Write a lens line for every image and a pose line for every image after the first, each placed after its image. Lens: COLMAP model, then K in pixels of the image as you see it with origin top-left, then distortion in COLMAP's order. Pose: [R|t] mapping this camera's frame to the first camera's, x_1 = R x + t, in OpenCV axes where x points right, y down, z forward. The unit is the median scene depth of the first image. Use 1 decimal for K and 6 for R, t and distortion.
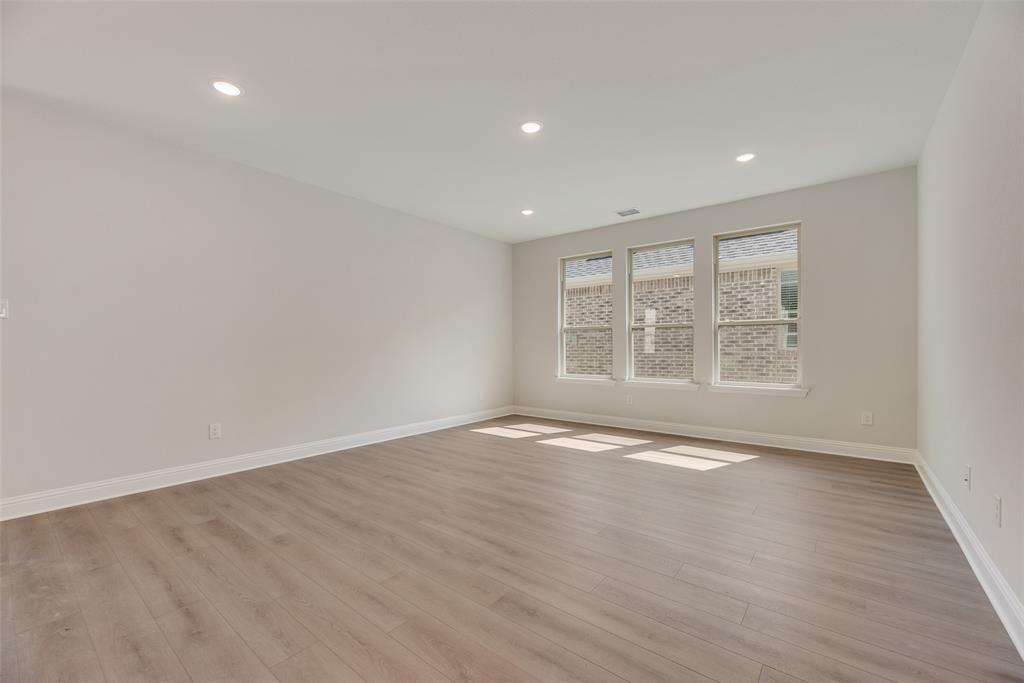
lens RADIAL K [[415.1, 0, 510.2], [0, 415.1, 347.3], [0, 0, 1]] dist [-0.003003, 0.000777]
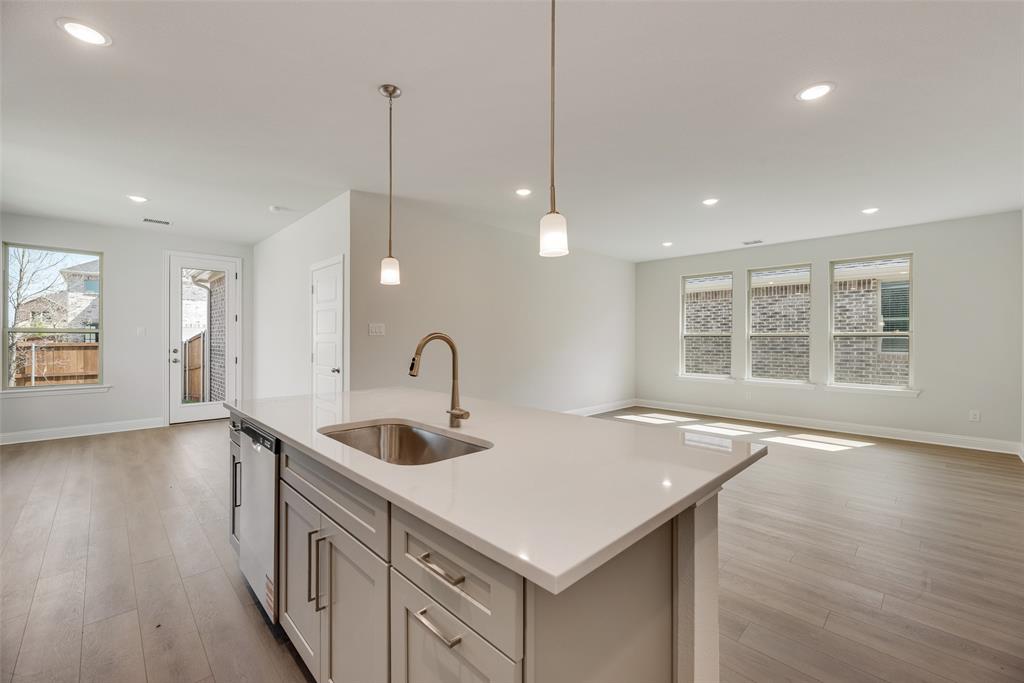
lens RADIAL K [[415.1, 0, 507.6], [0, 415.1, 338.5], [0, 0, 1]] dist [-0.003003, 0.000777]
pose [[0.992559, 0.008952, -0.121438, -0.189501], [-0.009719, 0.999936, -0.005727, -0.019020], [0.121379, 0.006864, 0.992583, -0.200532]]
